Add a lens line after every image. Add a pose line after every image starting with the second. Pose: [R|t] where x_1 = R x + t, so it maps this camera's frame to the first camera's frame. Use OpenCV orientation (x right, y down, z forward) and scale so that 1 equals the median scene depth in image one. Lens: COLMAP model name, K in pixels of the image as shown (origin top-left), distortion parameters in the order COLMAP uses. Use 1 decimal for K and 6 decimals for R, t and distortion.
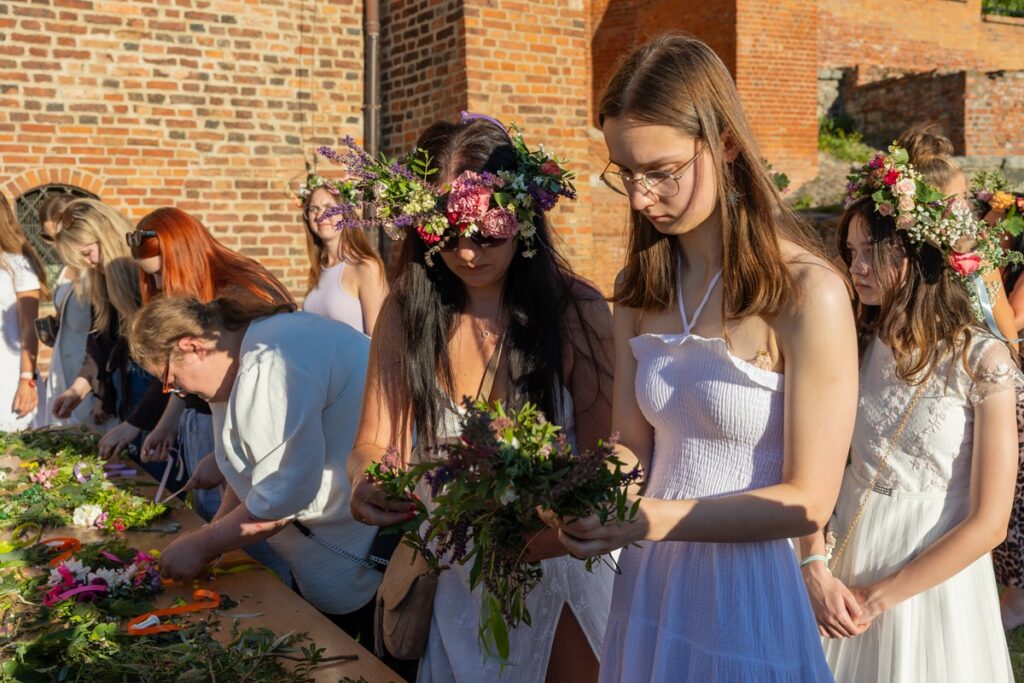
lens RADIAL K [[813.4, 0, 512.8], [0, 813.4, 341.8], [0, 0, 1]] dist [0.000420, -0.001061]
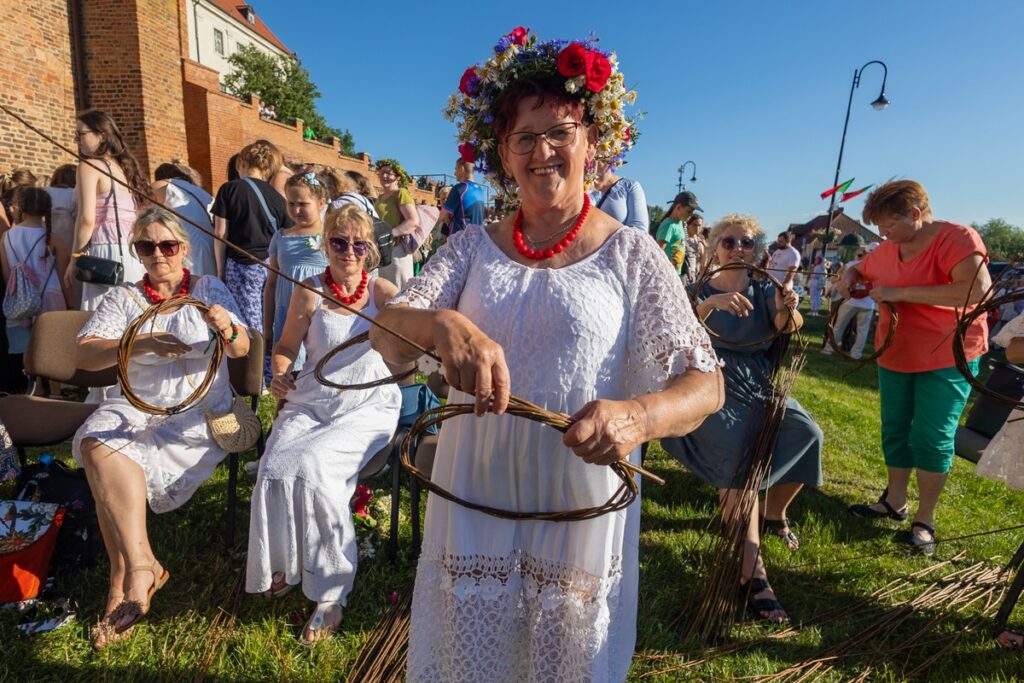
lens RADIAL K [[813.4, 0, 512.3], [0, 813.4, 341.4], [0, 0, 1]] dist [0.000420, -0.001061]
pose [[0.688443, -0.042831, 0.724025, -1.063533], [0.069385, 0.997566, -0.006962, 0.343803], [-0.721964, 0.055029, 0.689739, -1.475119]]
